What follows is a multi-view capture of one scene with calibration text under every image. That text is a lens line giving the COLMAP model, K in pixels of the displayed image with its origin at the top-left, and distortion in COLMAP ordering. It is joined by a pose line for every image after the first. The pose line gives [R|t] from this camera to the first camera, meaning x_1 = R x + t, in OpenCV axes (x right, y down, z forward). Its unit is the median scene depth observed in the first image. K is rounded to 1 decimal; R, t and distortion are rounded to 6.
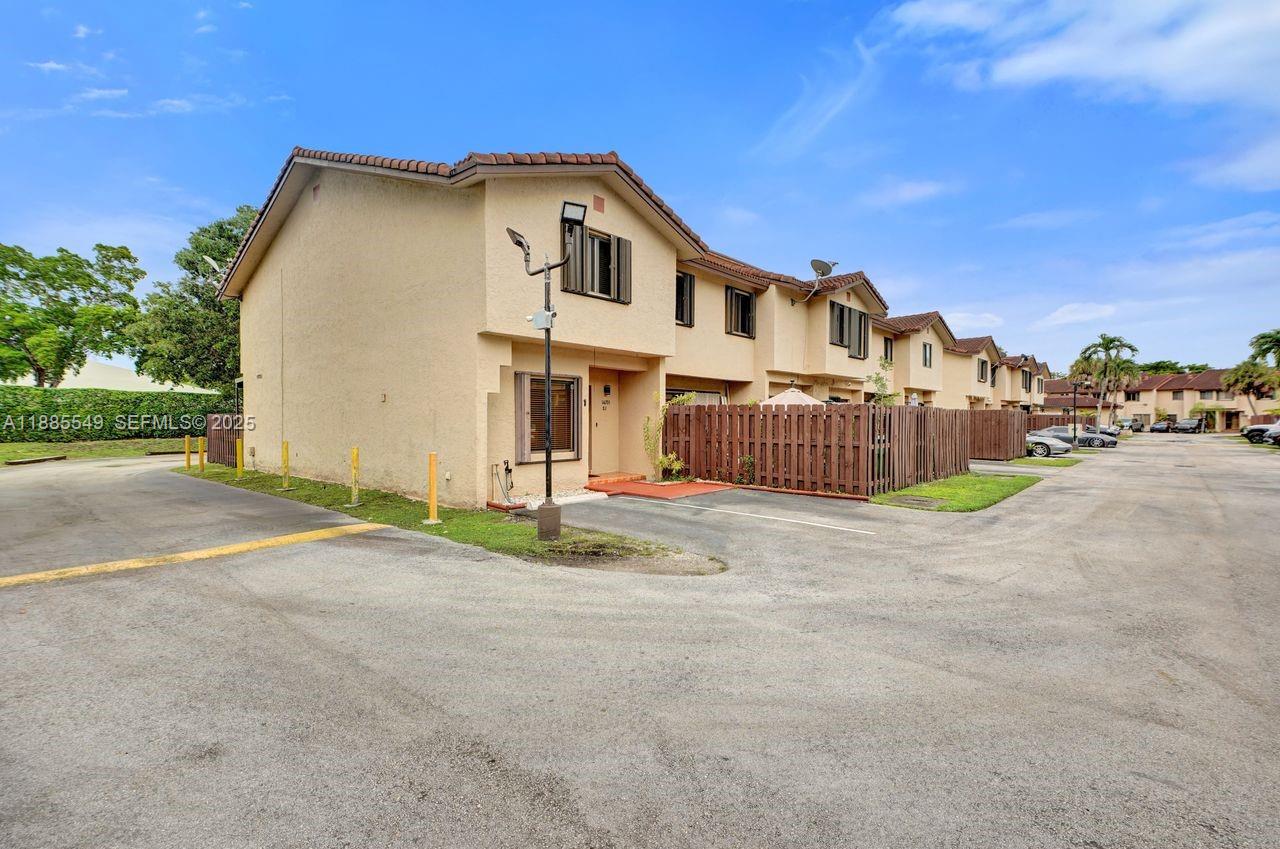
lens RADIAL K [[596.3, 0, 640.1], [0, 596.3, 407.3], [0, 0, 1]] dist [0.028175, 0.007465]
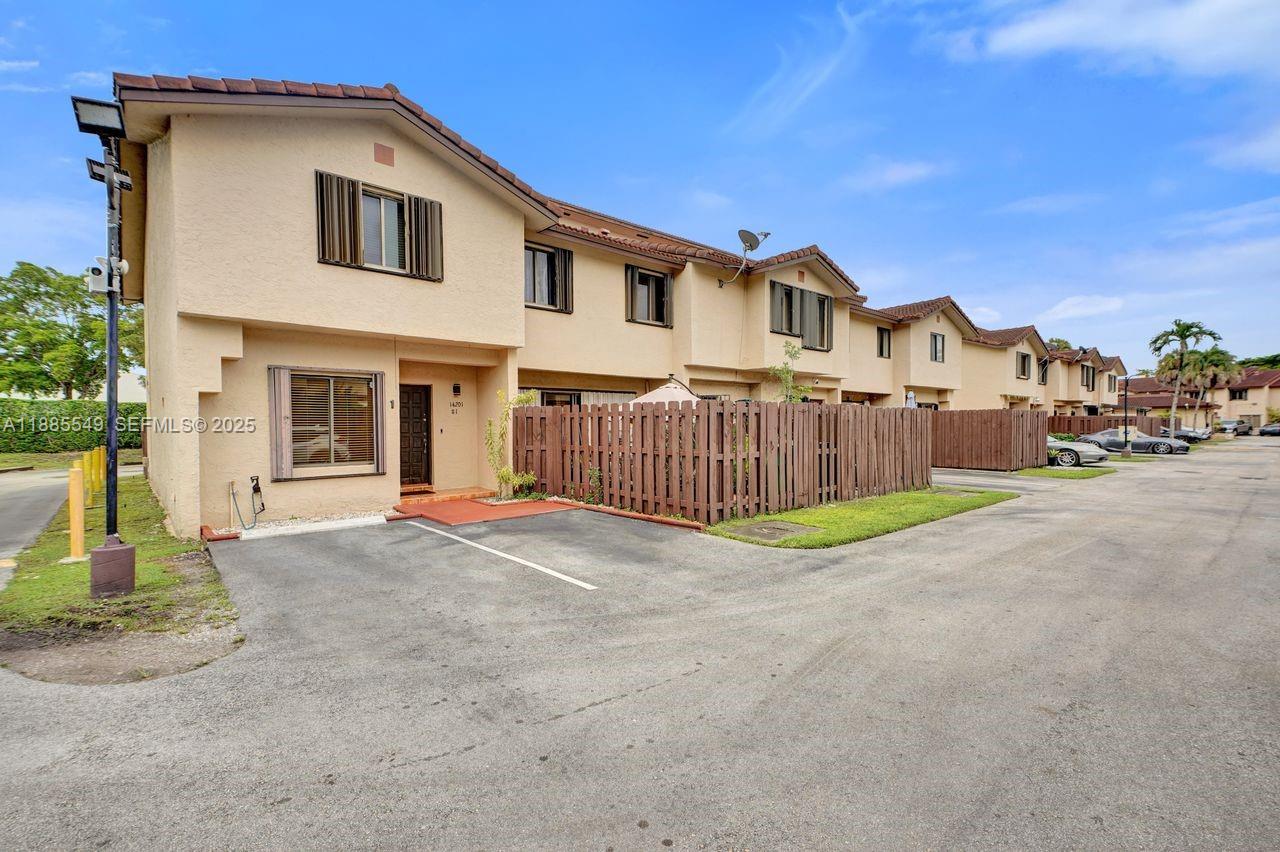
lens RADIAL K [[595.9, 0, 637.2], [0, 595.9, 418.9], [0, 0, 1]] dist [0.028399, -0.001112]
pose [[0.993672, -0.010376, -0.111839, 0.217867], [0.011148, 0.999918, 0.006276, 0.007147], [0.111765, -0.007483, 0.993706, 0.146373]]
